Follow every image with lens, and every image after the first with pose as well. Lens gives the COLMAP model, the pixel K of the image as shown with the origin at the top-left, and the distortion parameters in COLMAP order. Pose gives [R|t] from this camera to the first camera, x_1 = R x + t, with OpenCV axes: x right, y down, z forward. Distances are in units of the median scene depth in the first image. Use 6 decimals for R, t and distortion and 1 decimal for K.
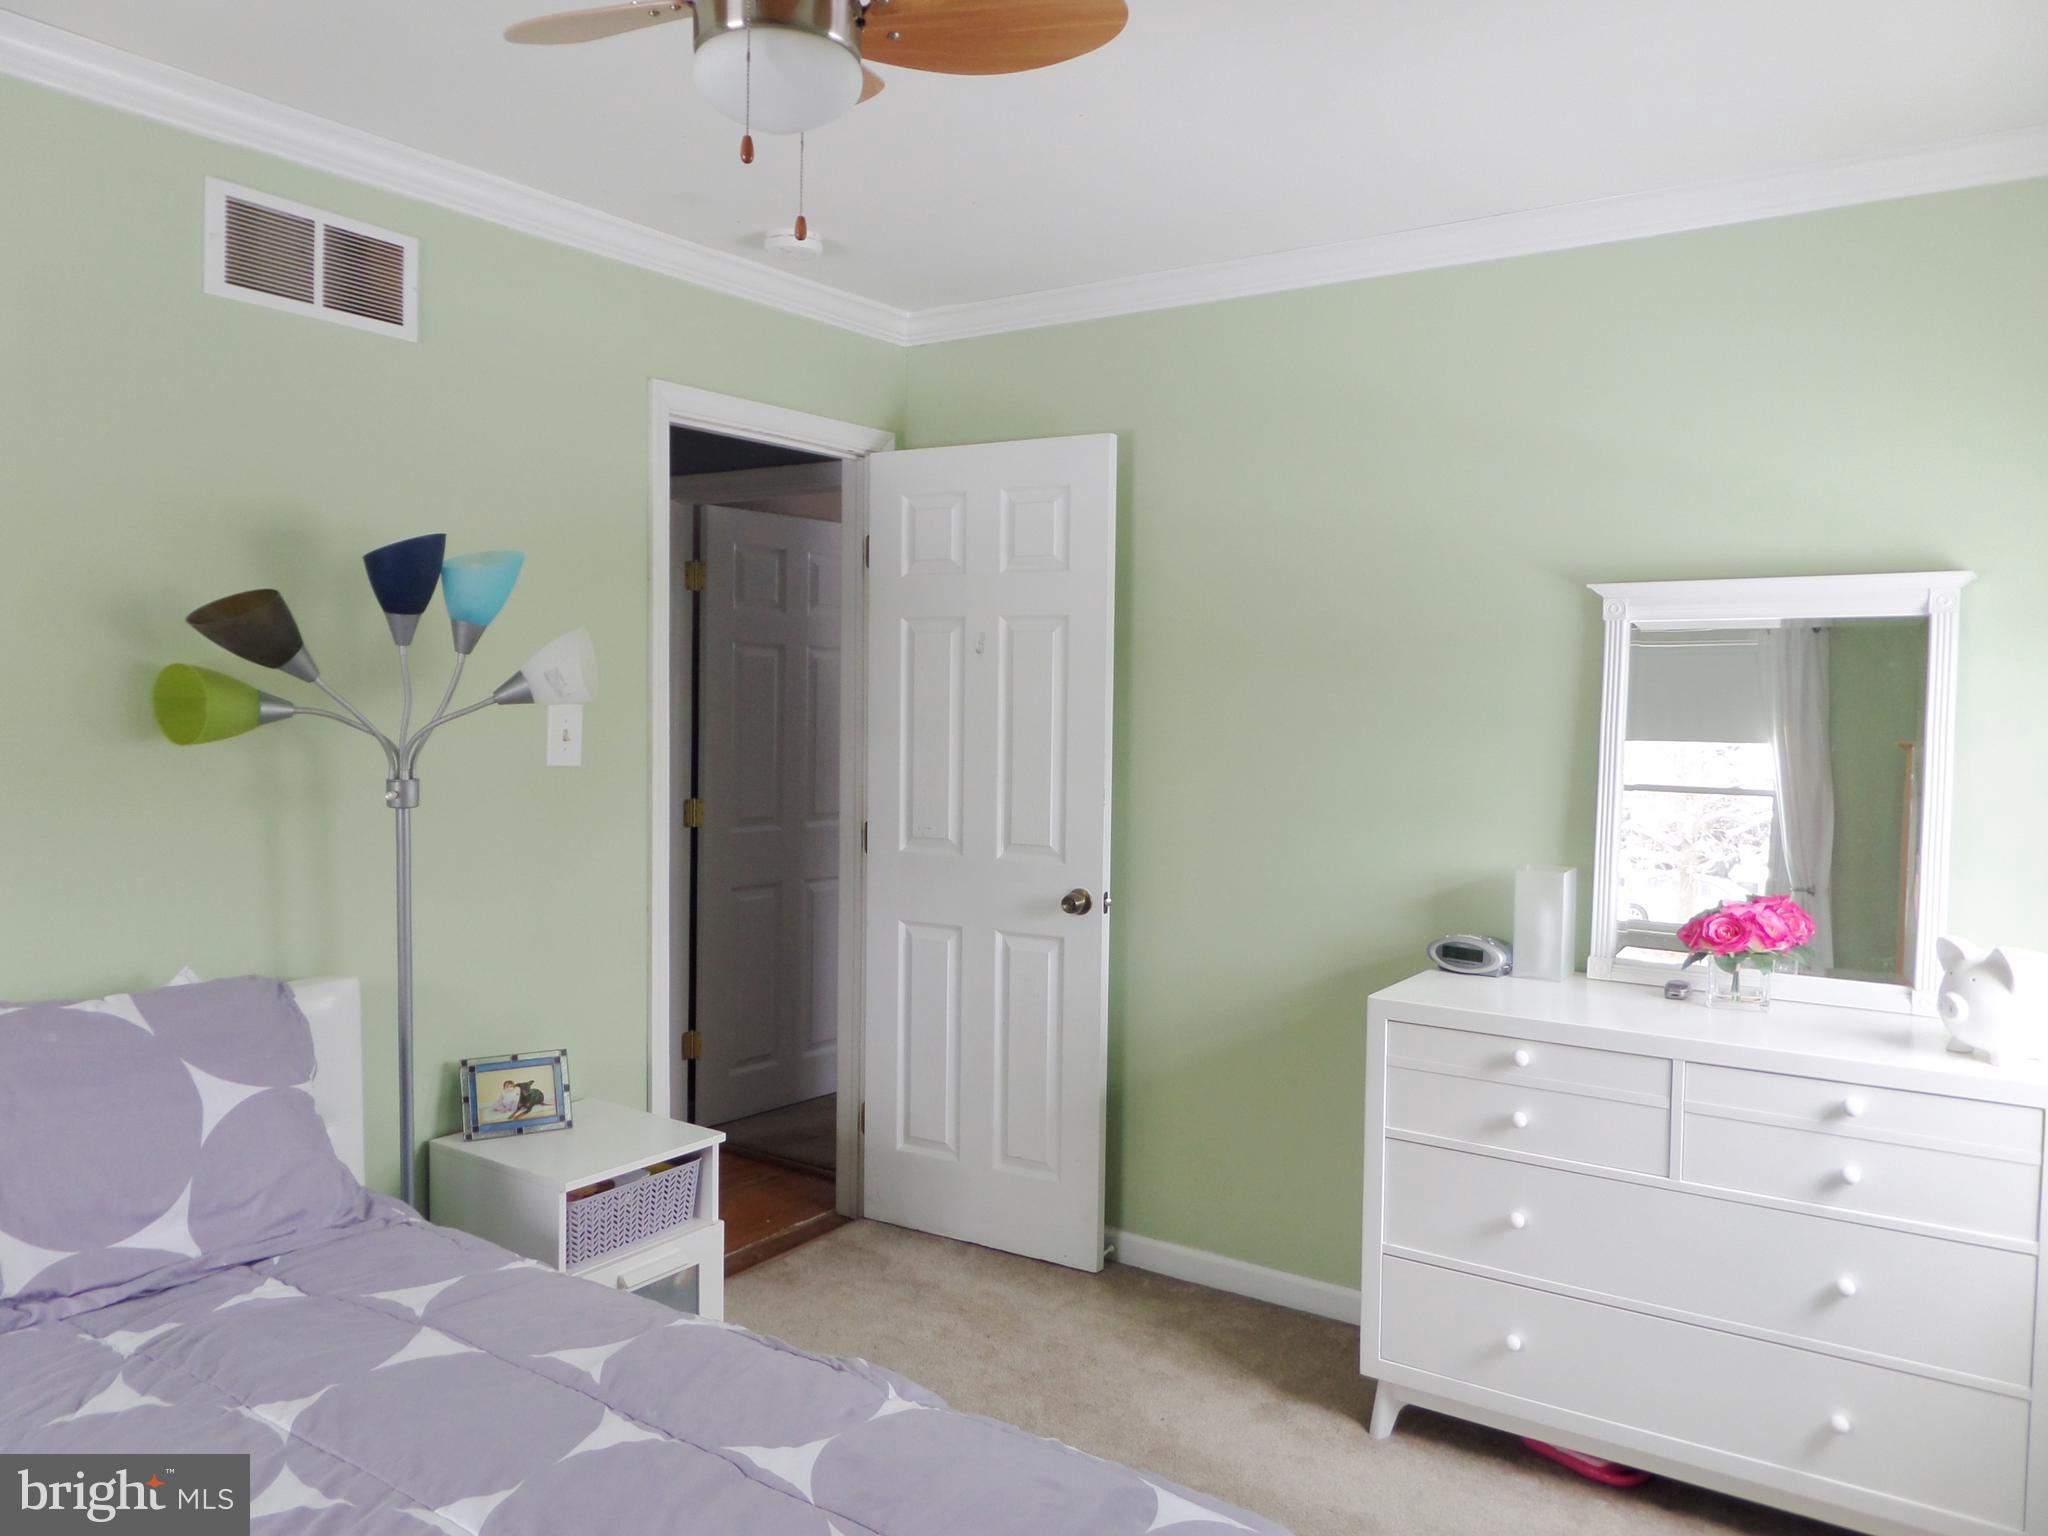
lens RADIAL K [[1497.2, 0, 1008.2], [0, 1497.2, 776.9], [0, 0, 1]] dist [-0.004822, -0.018755]
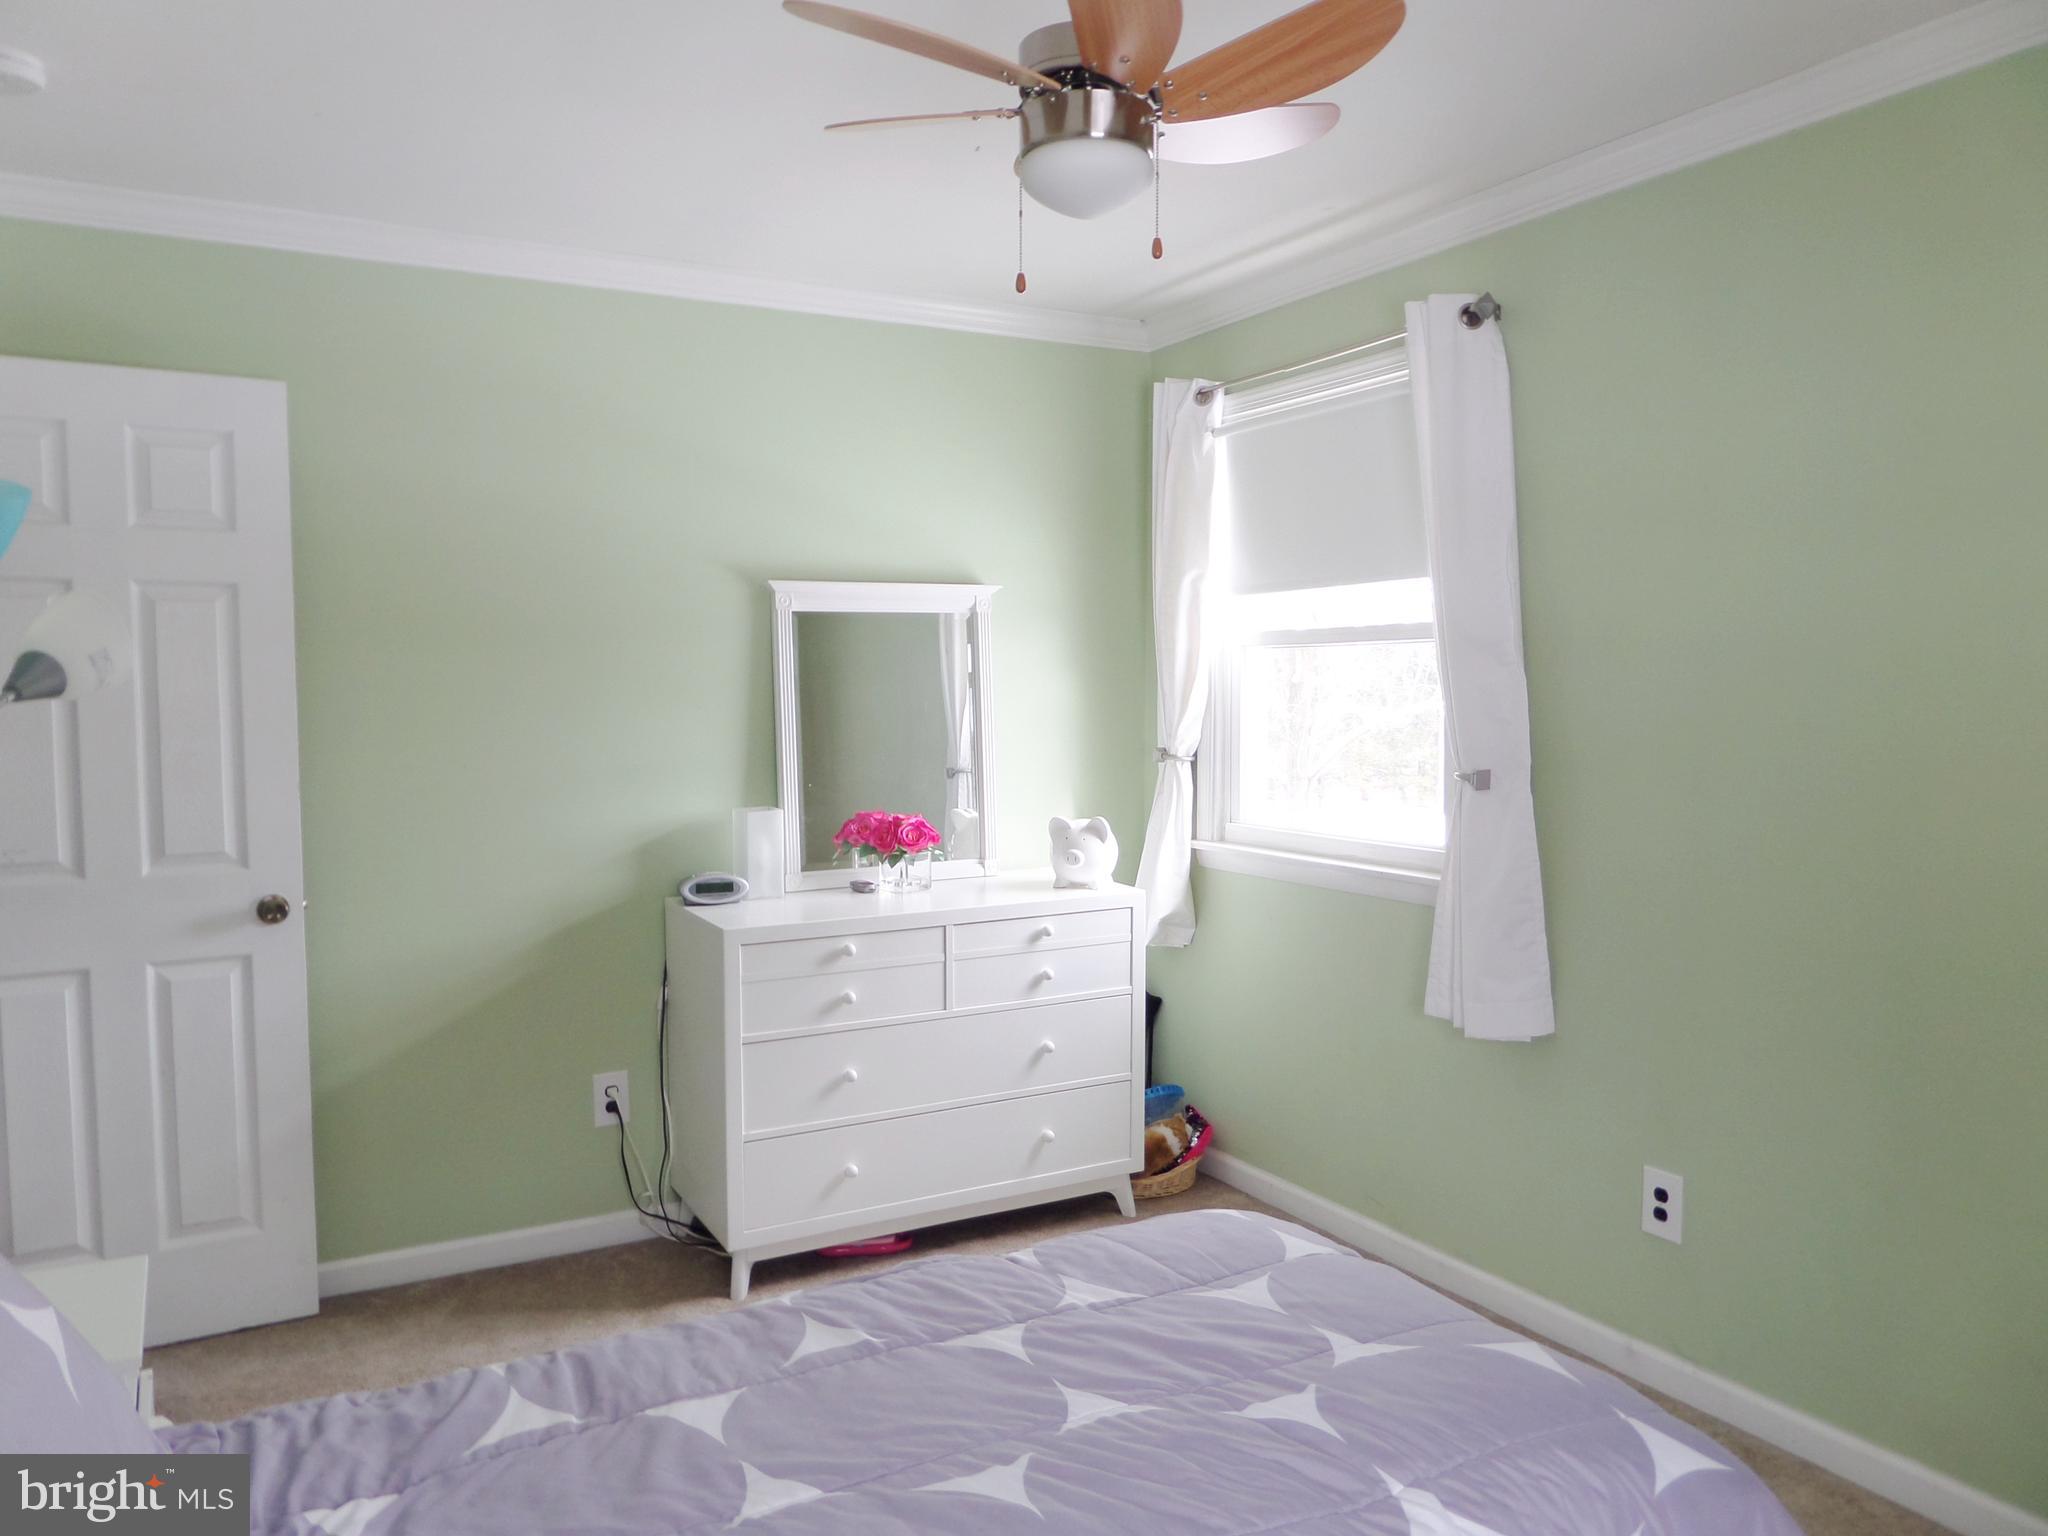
lens RADIAL K [[1497.2, 0, 1018.5], [0, 1497.2, 773.4], [0, 0, 1]] dist [-0.004822, -0.018755]
pose [[0.440004, -0.074043, 0.894938, -0.654431], [0.058374, 0.996845, 0.053774, -0.022002], [-0.896096, 0.028581, 0.442939, 0.256612]]
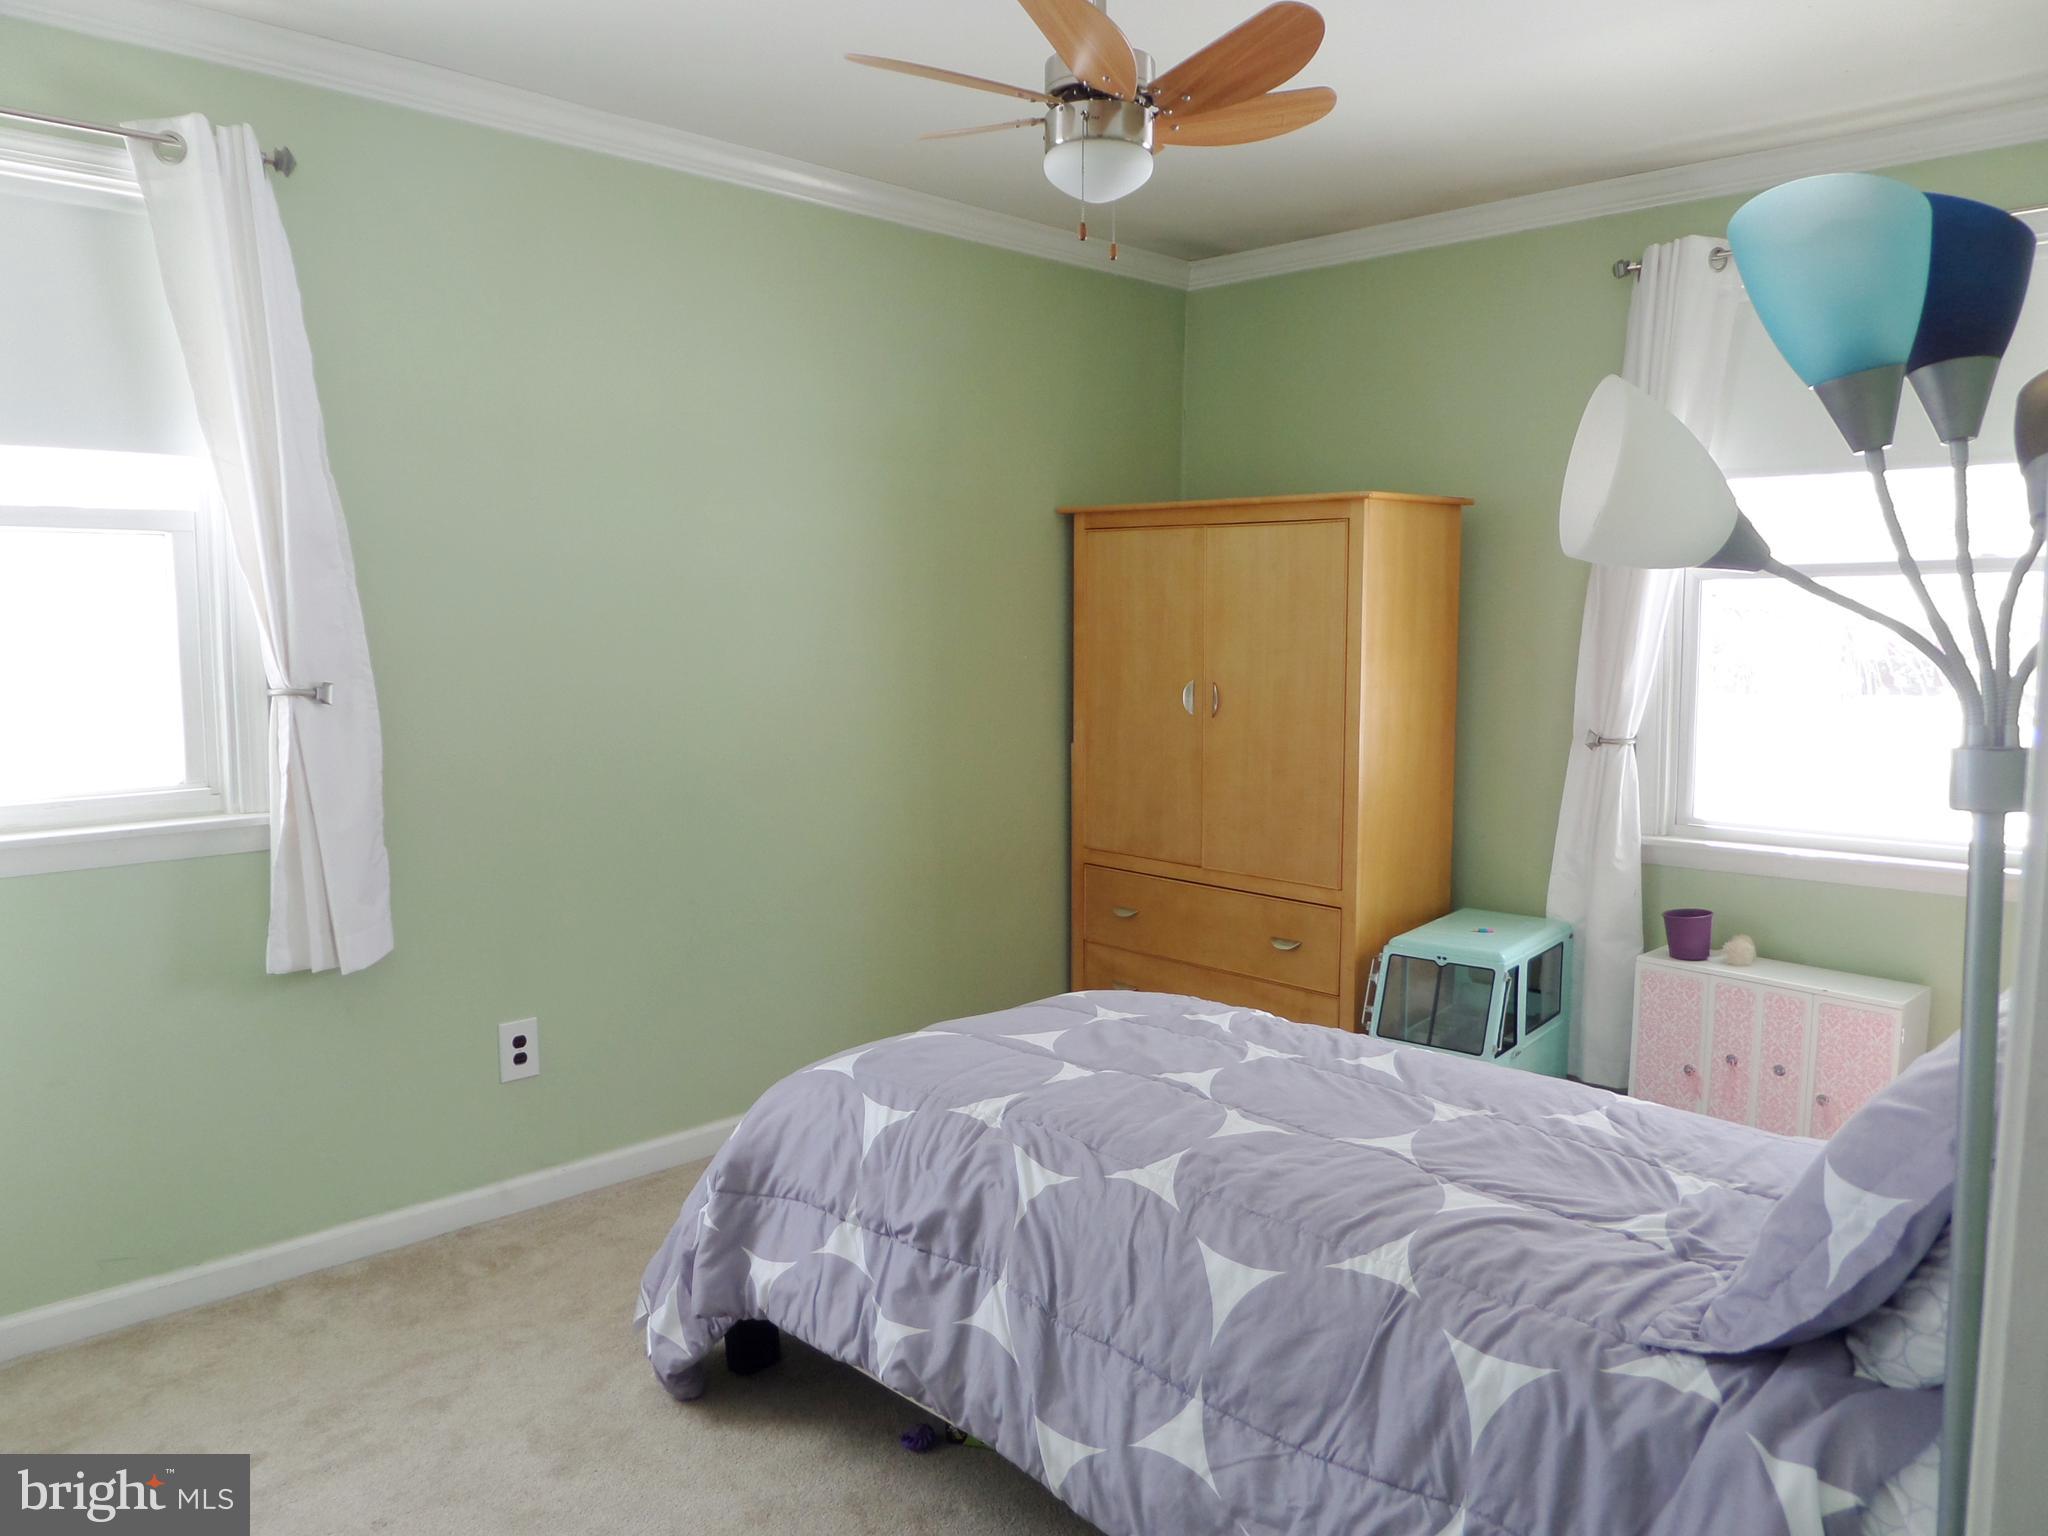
lens RADIAL K [[1497.2, 0, 1031.2], [0, 1497.2, 770.1], [0, 0, 1]] dist [-0.004822, -0.018755]
pose [[-0.983871, -0.038681, 0.174645, 0.181593], [-0.011195, 0.987741, 0.155702, -0.069278], [-0.178527, 0.151235, -0.972243, 2.108204]]
